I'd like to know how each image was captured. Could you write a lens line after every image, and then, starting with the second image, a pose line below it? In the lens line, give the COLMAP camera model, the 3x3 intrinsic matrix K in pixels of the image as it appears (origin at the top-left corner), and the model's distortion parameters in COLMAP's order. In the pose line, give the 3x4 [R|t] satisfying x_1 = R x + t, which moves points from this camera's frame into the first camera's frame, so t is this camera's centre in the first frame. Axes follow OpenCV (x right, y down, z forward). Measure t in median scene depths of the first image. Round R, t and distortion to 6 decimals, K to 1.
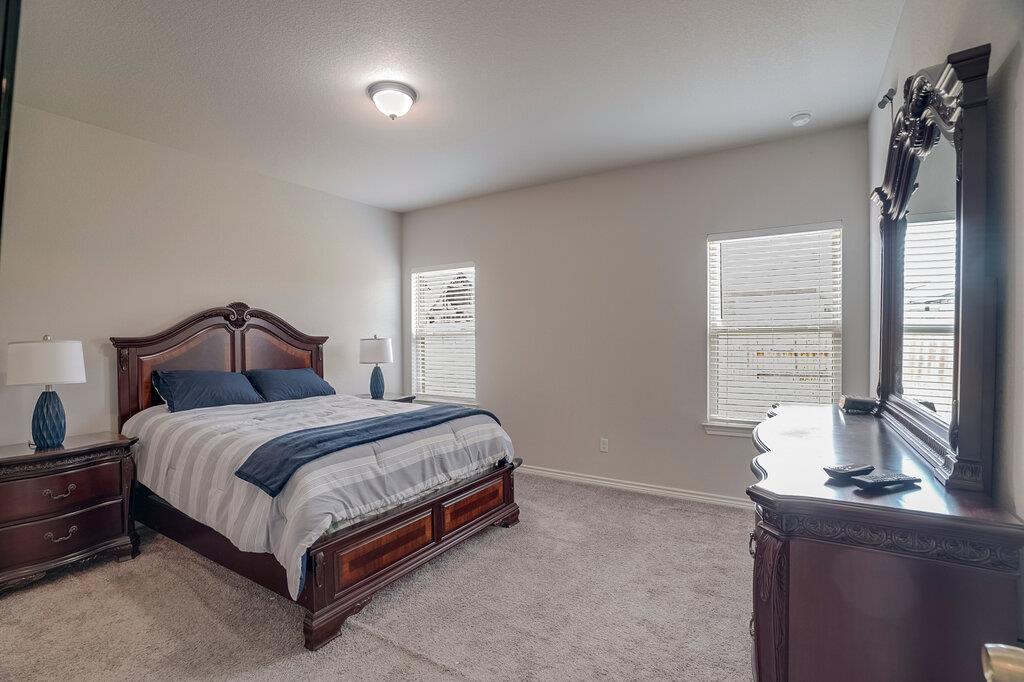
lens RADIAL K [[475.9, 0, 516.1], [0, 475.9, 343.2], [0, 0, 1]] dist [-0.036158, 0.006725]
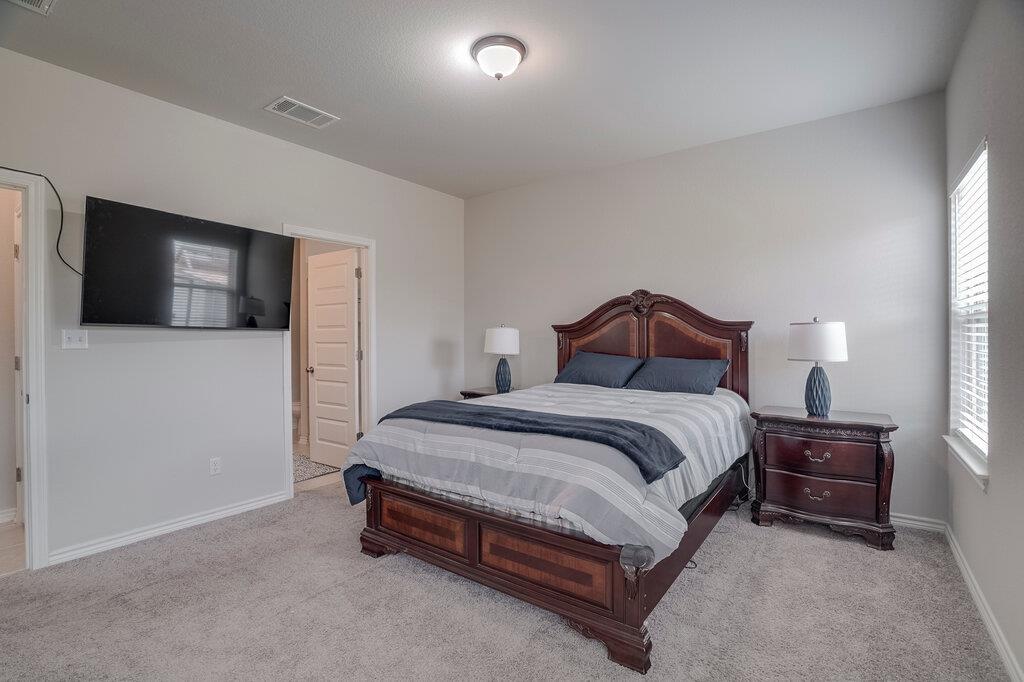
lens RADIAL K [[475.9, 0, 509.7], [0, 475.9, 330.9], [0, 0, 1]] dist [-0.036158, 0.006725]
pose [[-0.071327, 0.016223, -0.997321, 0.478418], [0.004512, 0.999863, 0.015941, -0.014678], [0.997443, -0.003362, -0.071391, 0.783376]]
